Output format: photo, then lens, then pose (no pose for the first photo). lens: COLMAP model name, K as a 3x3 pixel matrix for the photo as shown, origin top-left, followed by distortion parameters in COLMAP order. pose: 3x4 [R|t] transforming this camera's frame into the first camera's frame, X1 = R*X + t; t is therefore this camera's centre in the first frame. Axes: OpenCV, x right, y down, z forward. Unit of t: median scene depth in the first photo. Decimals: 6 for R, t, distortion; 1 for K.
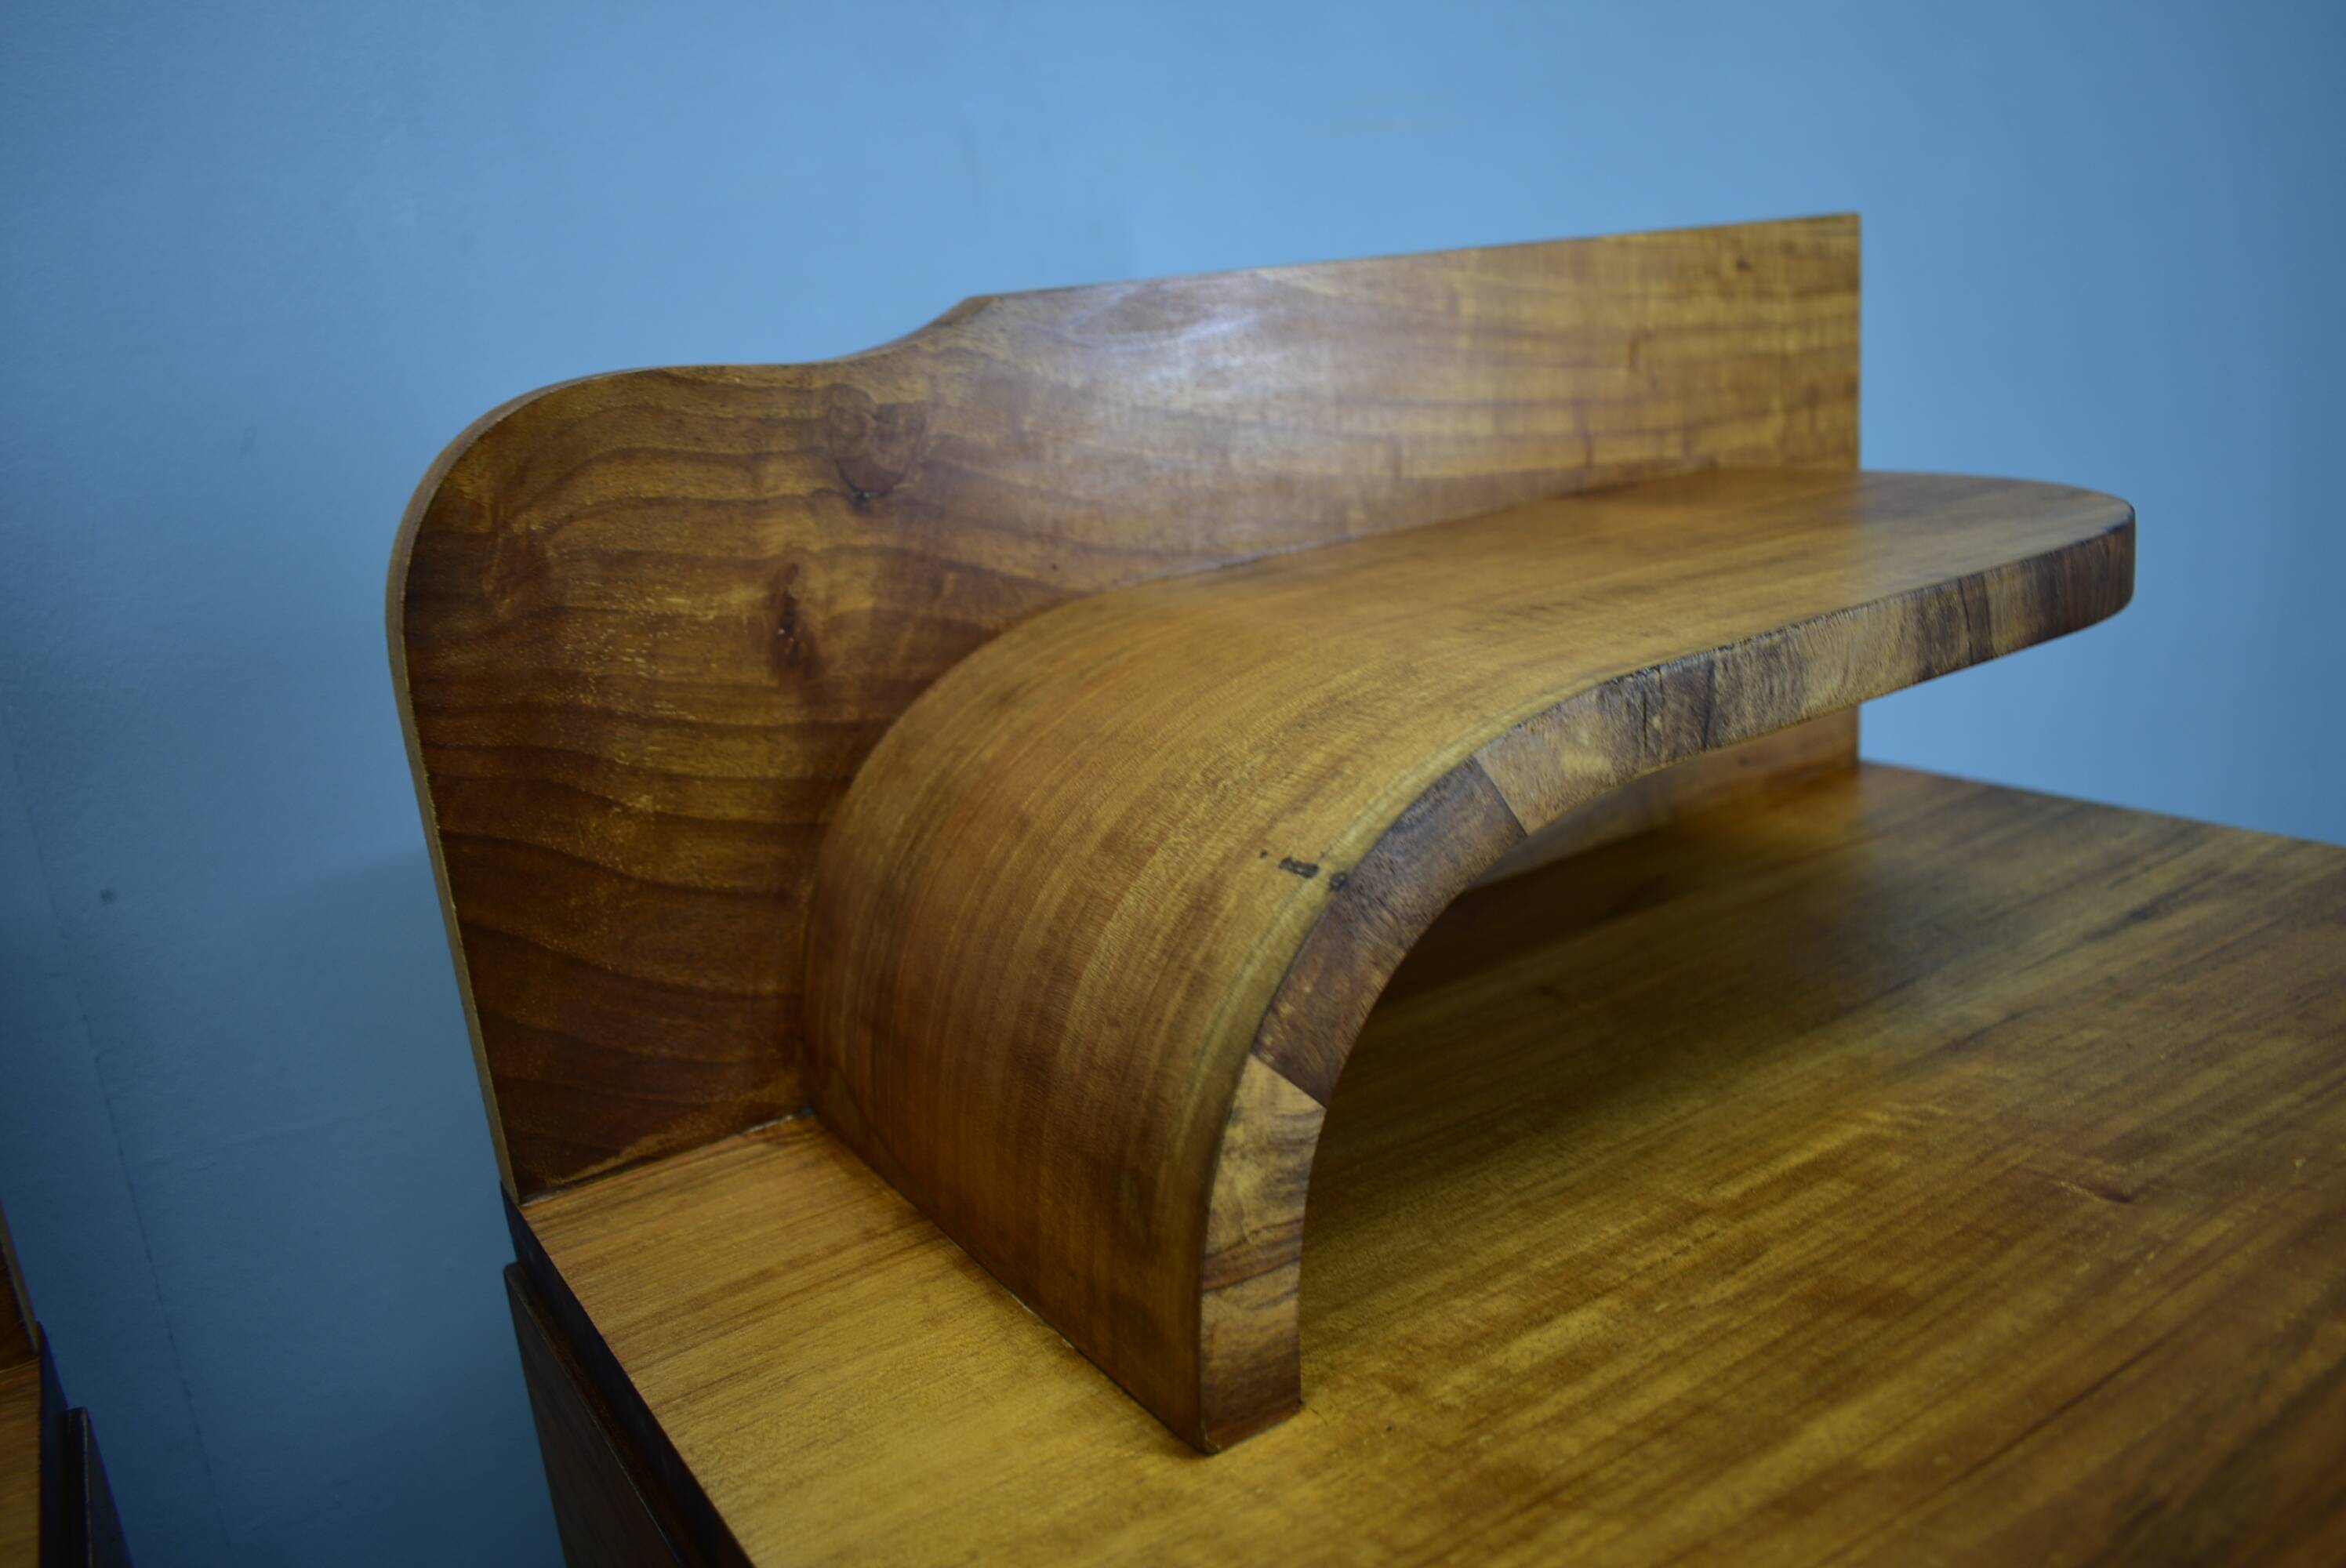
lens RADIAL K [[1808.6, 0, 1173.0], [0, 1808.6, 784.0], [0, 0, 1]] dist [-0.019174, 0.007288]
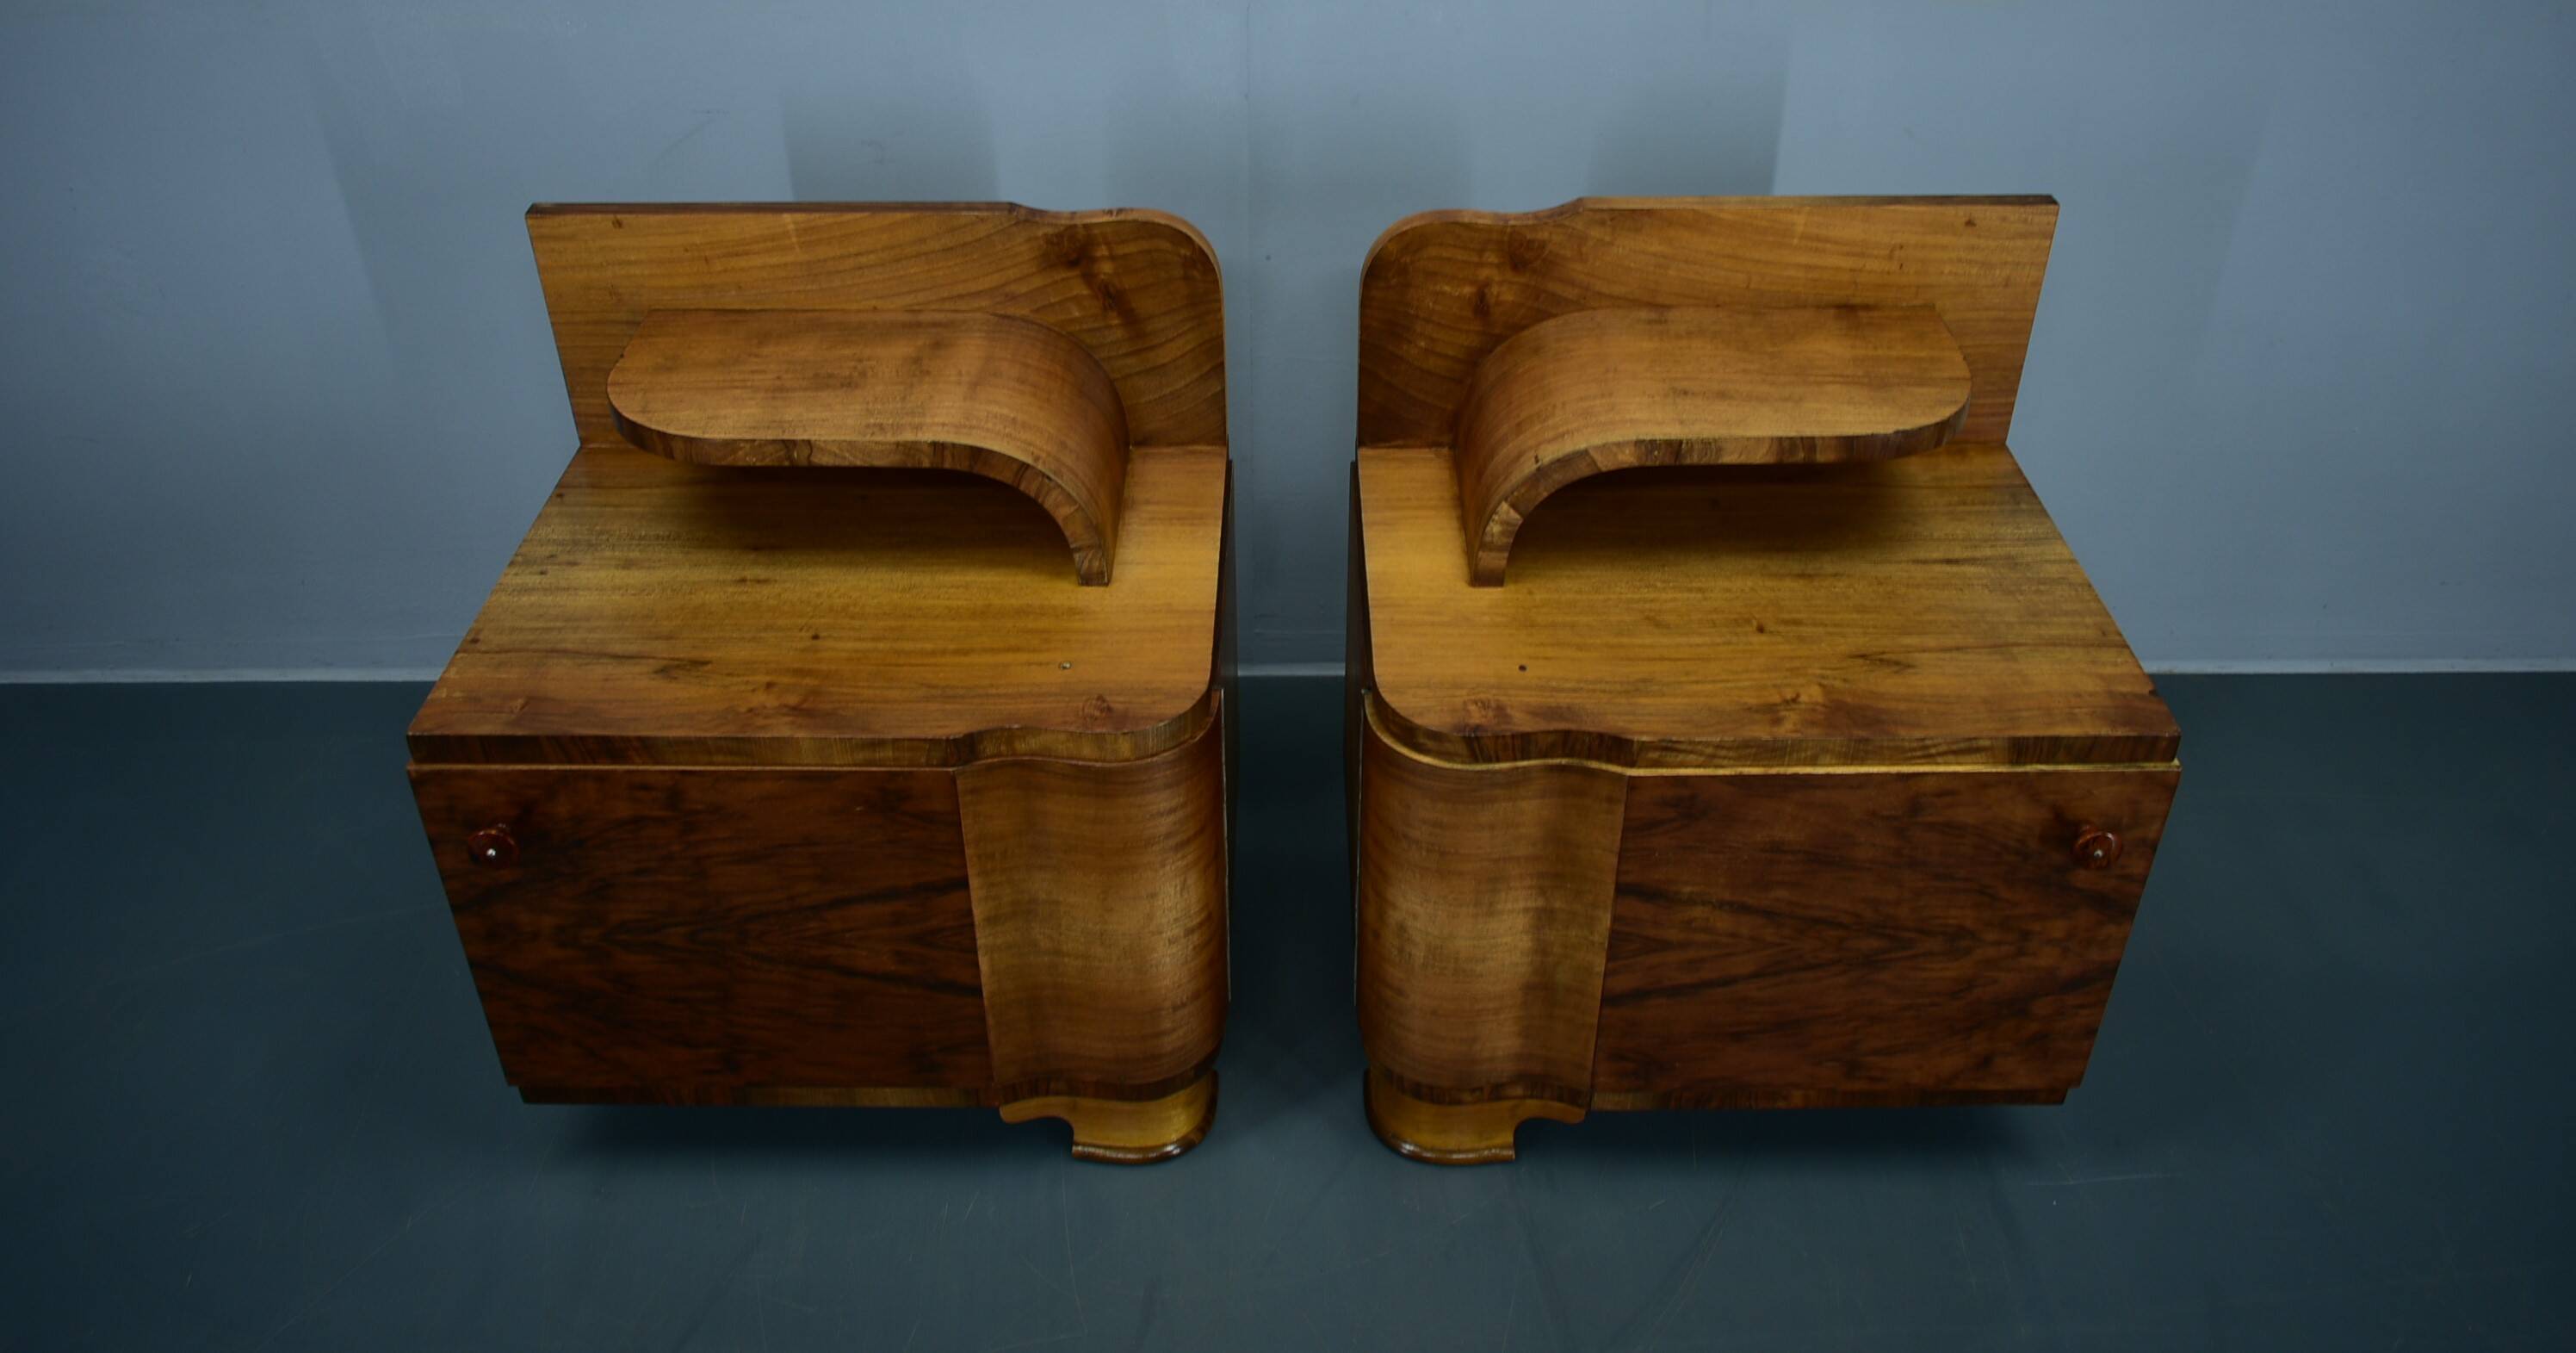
lens RADIAL K [[1982.1, 0, 1286.9], [0, 1982.1, 547.2], [0, 0, 1]] dist [-0.020188, 0.004019]
pose [[0.840941, 0.375126, -0.389998, 1.240571], [-0.218134, 0.894564, 0.390093, -1.218858], [0.495212, -0.242974, 0.834103, -2.611256]]
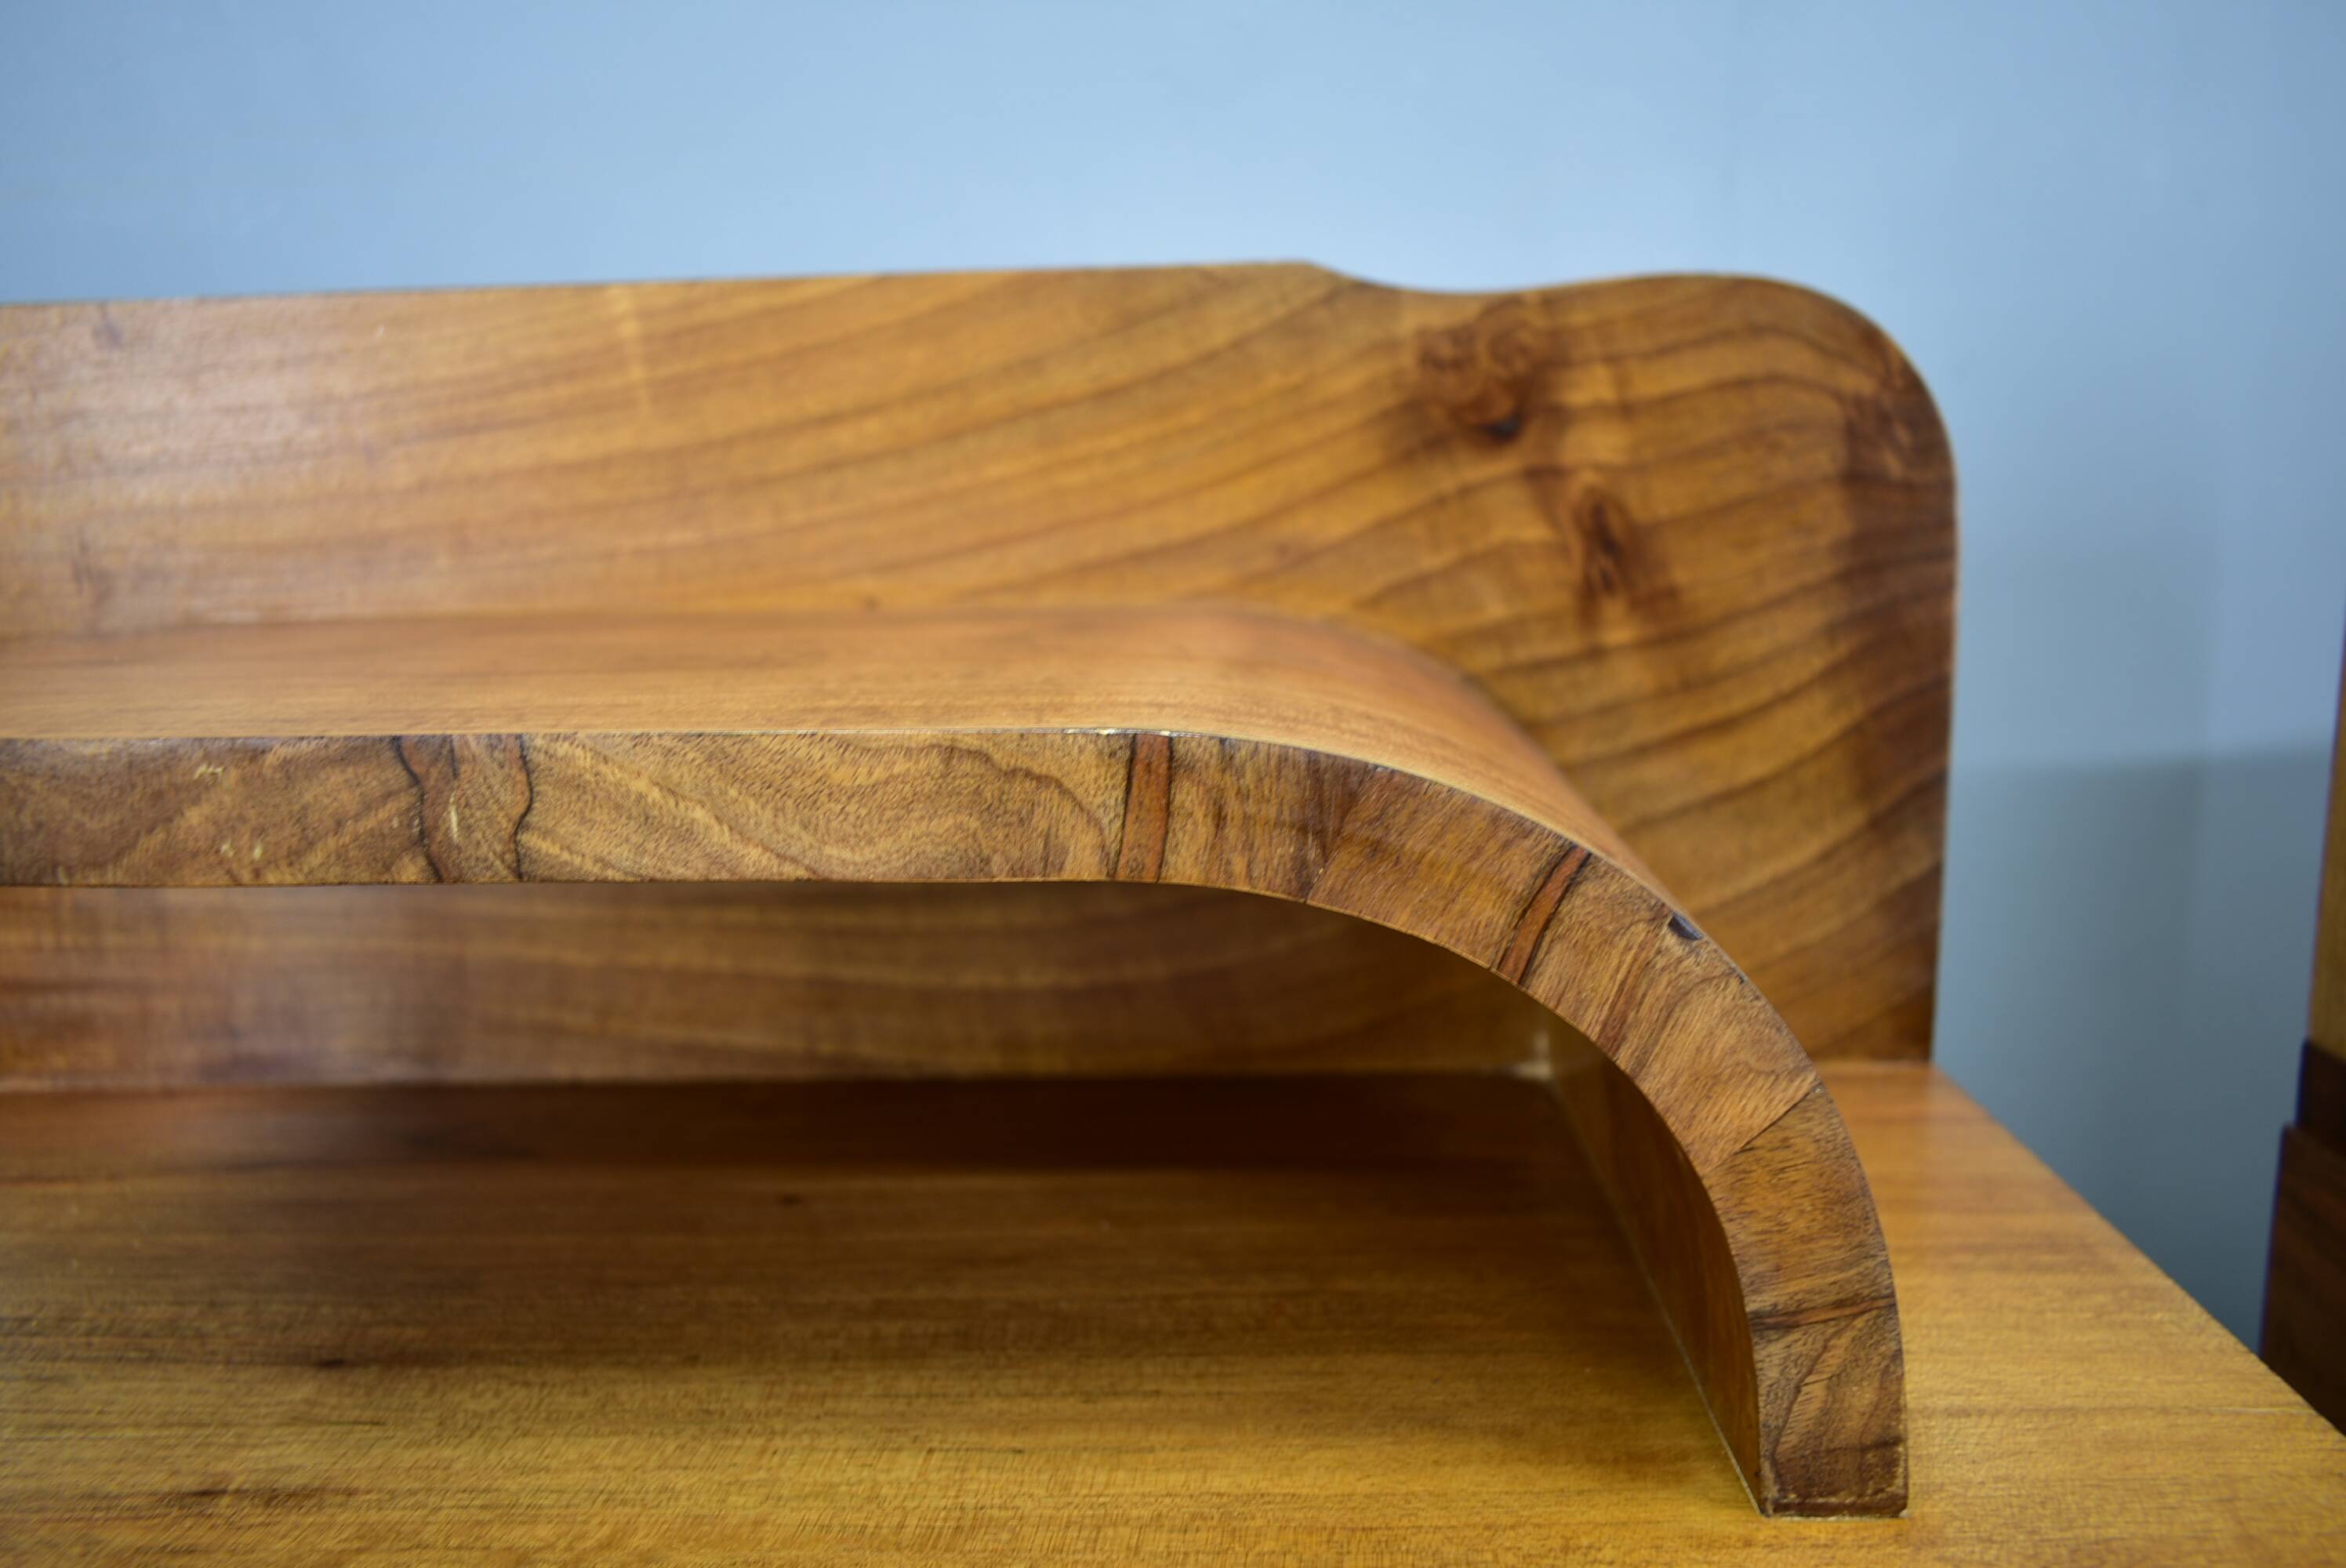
lens RADIAL K [[1788.3, 0, 1173.0], [0, 1788.3, 784.0], [0, 0, 1]] dist [-0.014136, 0.003692]
pose [[0.828710, 0.179394, -0.530149, -0.522925], [-0.202181, 0.979229, 0.015313, 0.253917], [0.521885, 0.094496, 0.847766, -0.277983]]
